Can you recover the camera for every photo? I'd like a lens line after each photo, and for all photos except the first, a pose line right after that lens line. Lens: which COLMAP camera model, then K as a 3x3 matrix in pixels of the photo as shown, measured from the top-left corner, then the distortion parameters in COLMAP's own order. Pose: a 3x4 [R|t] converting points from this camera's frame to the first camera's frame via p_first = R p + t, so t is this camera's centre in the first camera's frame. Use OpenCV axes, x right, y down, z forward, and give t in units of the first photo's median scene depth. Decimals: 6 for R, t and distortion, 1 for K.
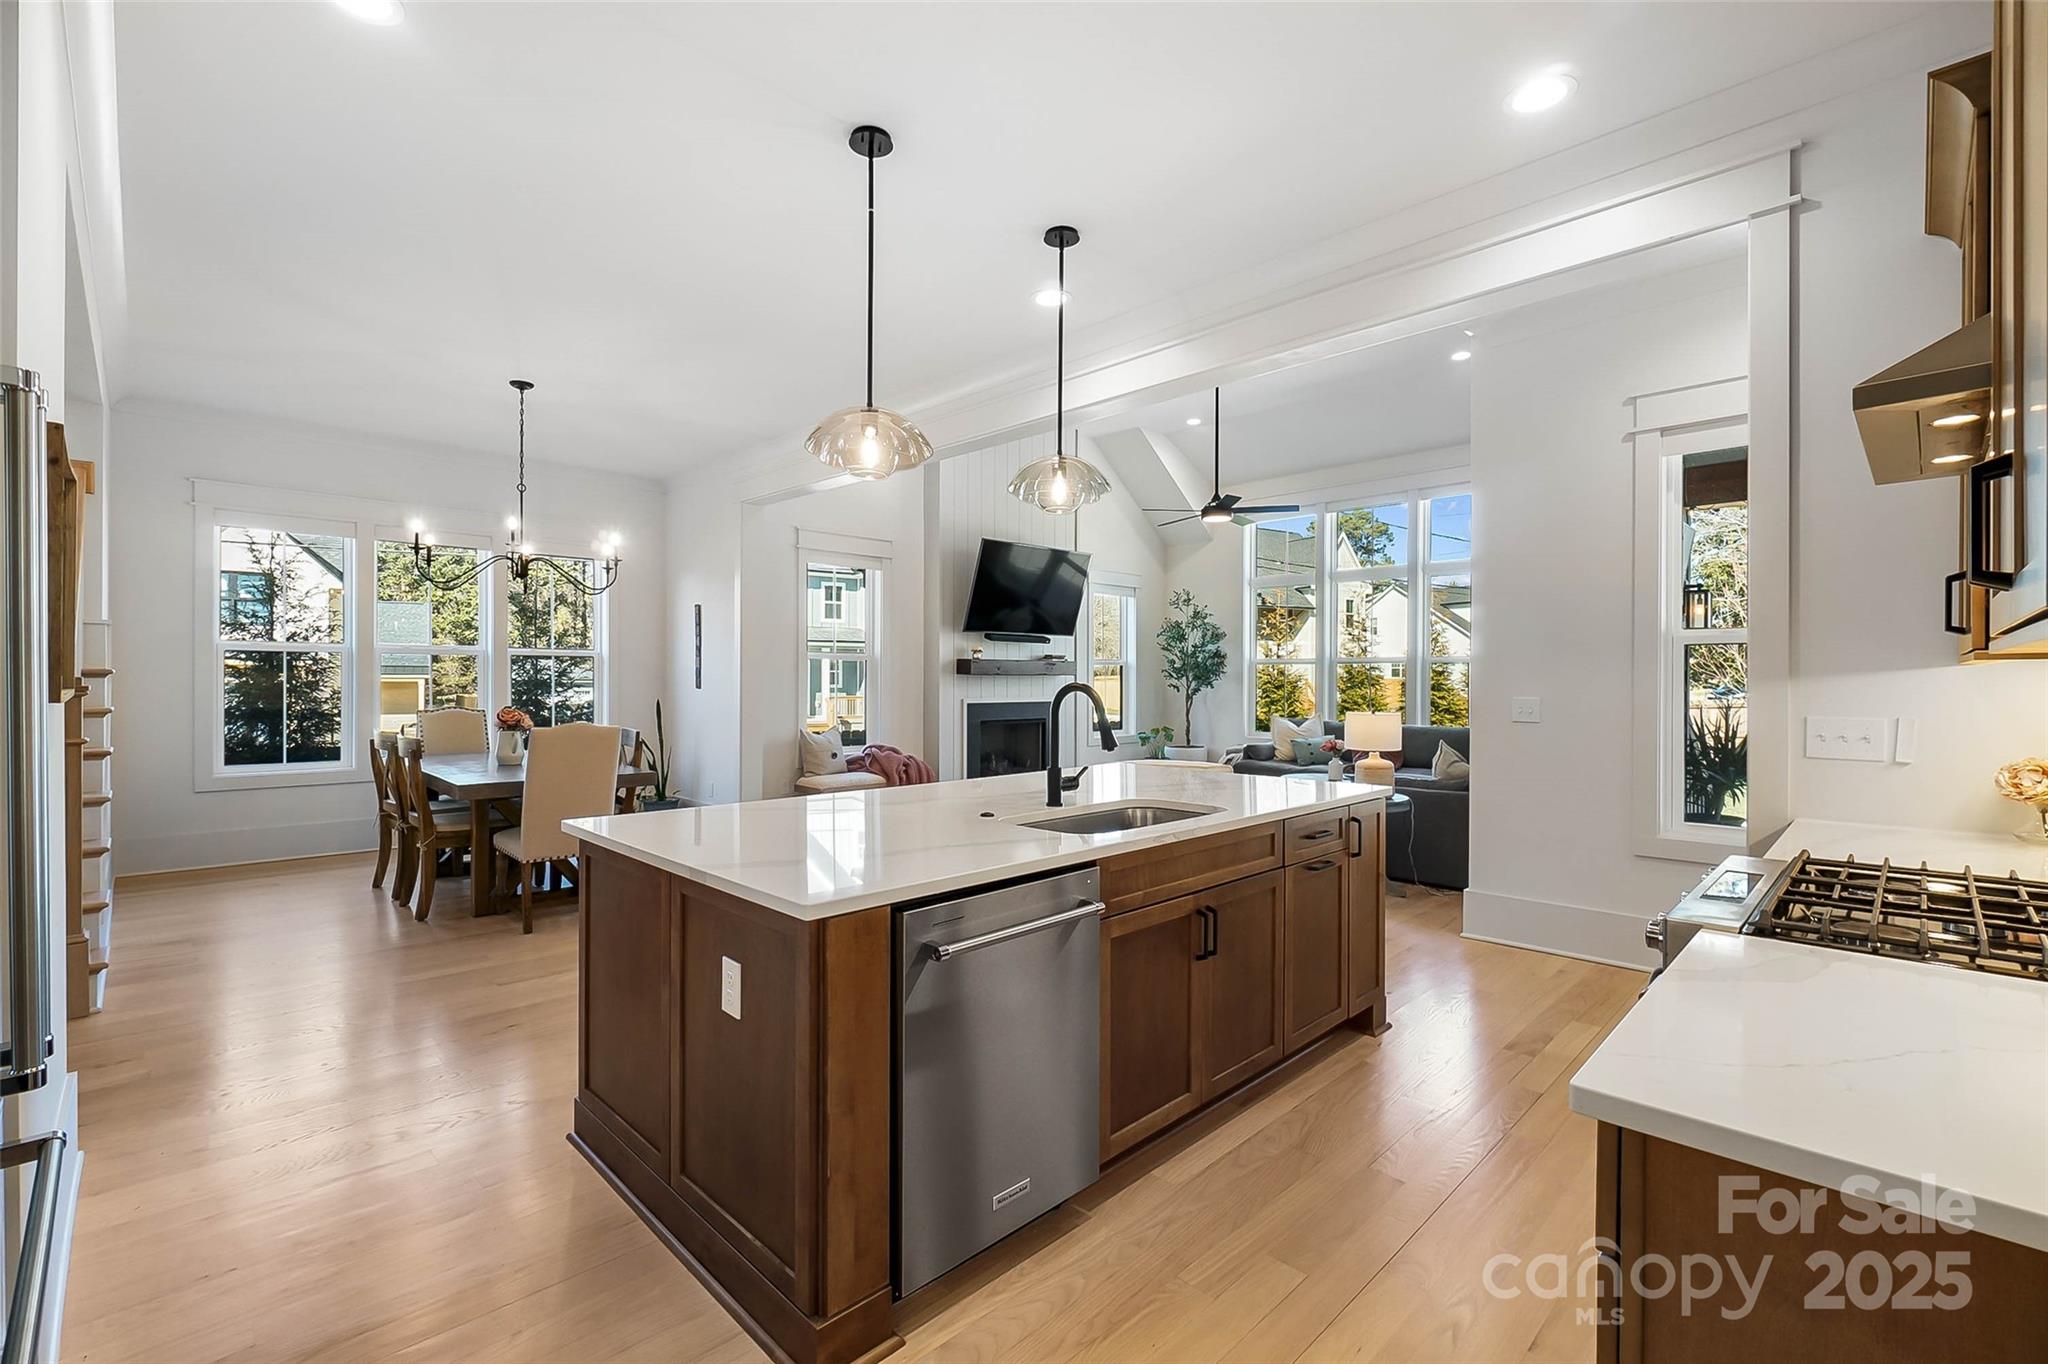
lens RADIAL K [[898.1, 0, 1009.1], [0, 898.1, 689.4], [0, 0, 1]] dist [-0.001282, -0.000241]
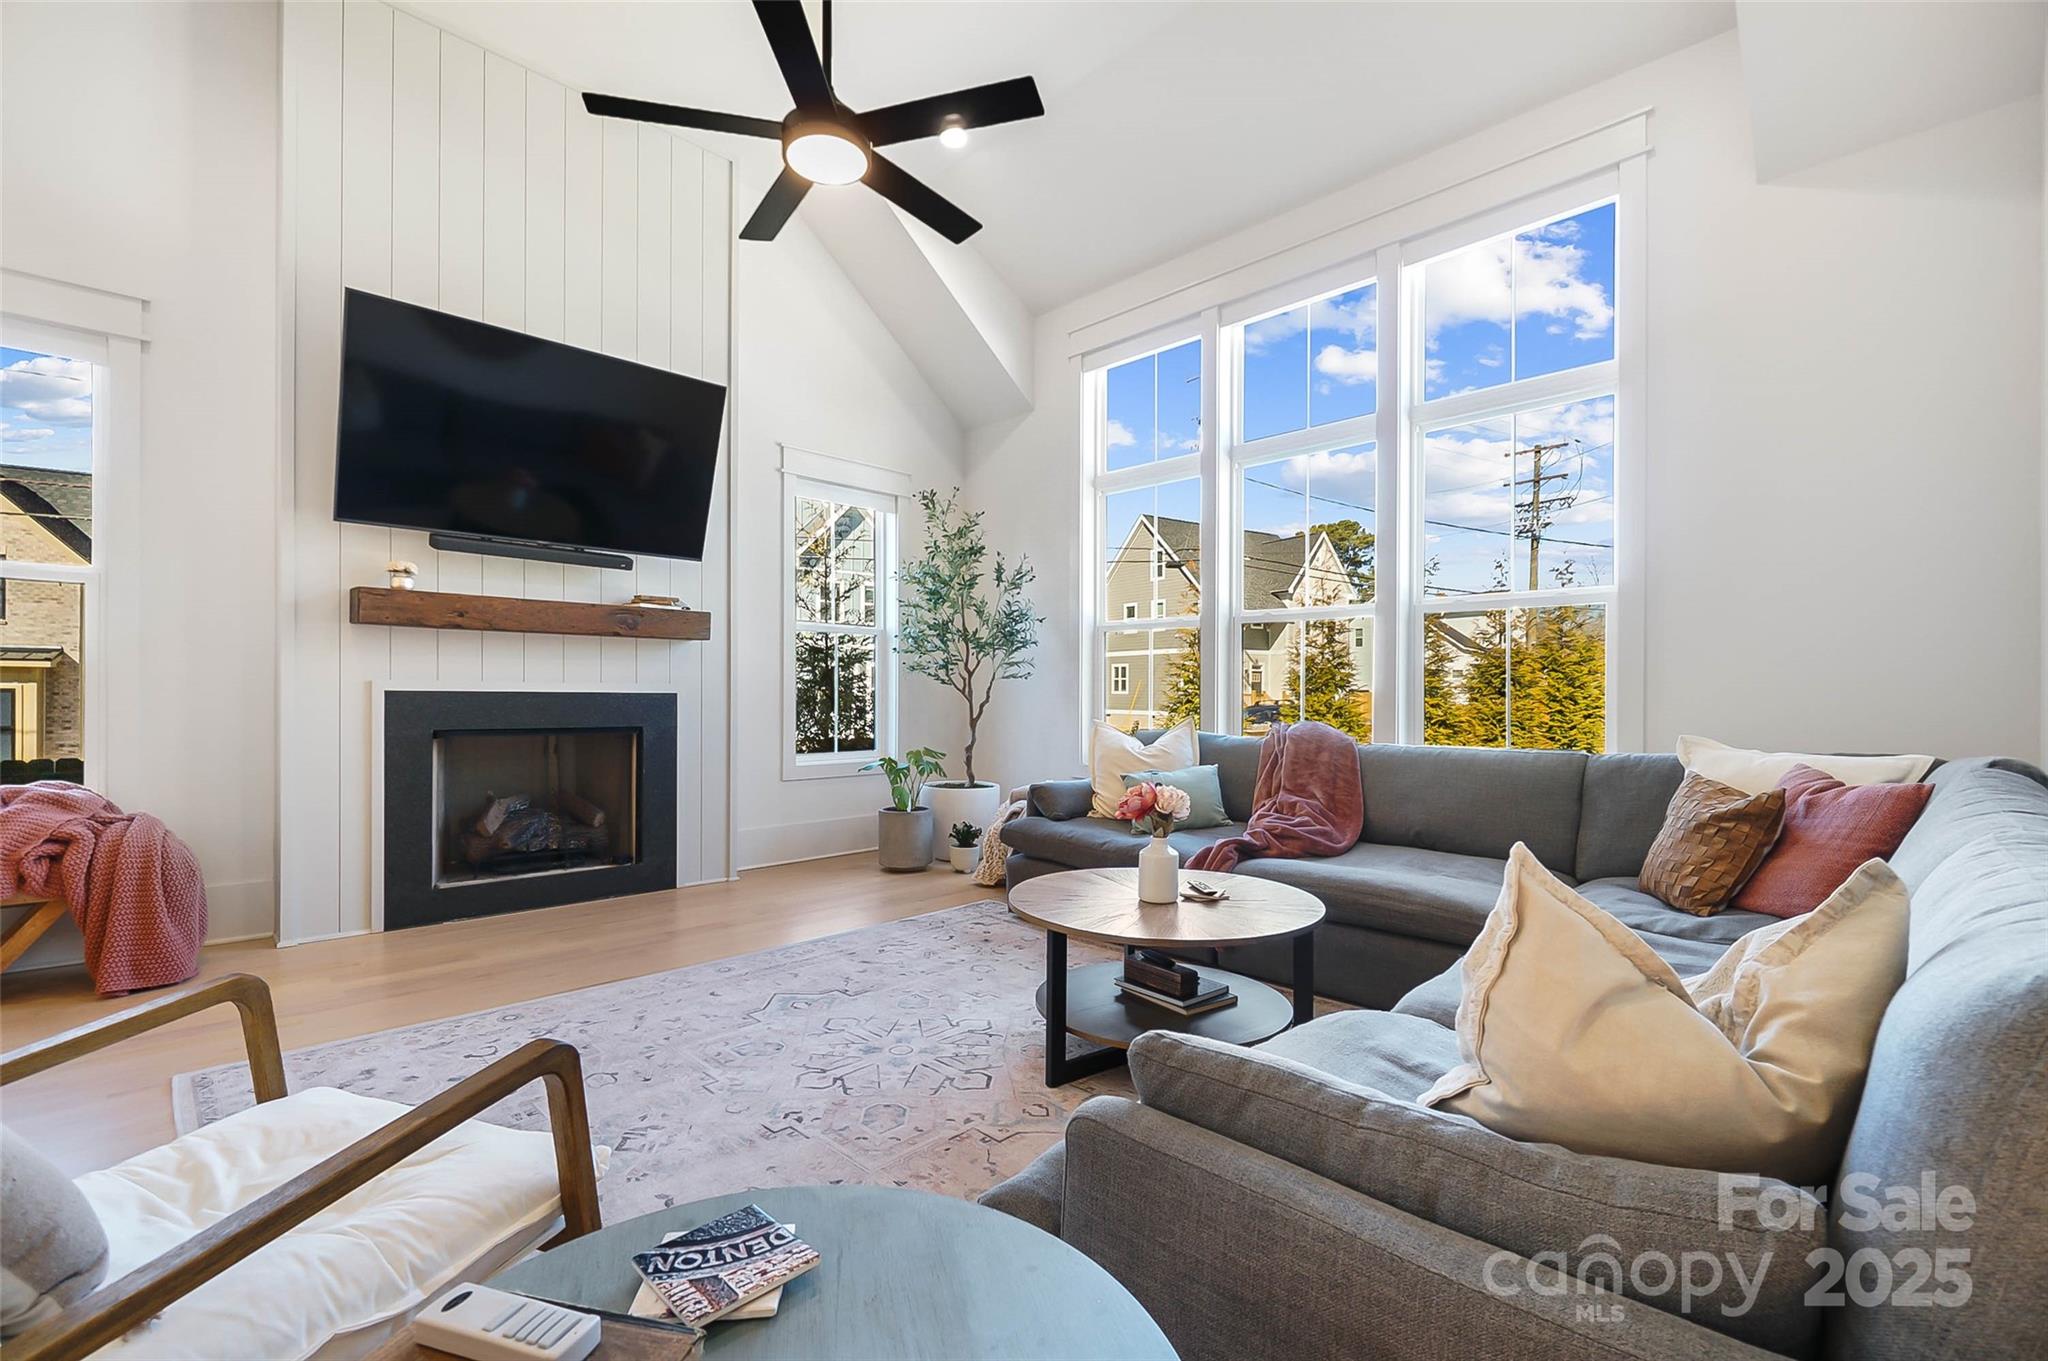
lens RADIAL K [[886.3, 0, 1011.2], [0, 886.3, 695.5], [0, 0, 1]] dist [-0.000741, 0.000039]
pose [[0.999967, 0.002856, 0.007549, 0.235345], [-0.002757, 0.999910, -0.013143, 0.020553], [-0.007586, 0.013122, 0.999885, 0.510006]]
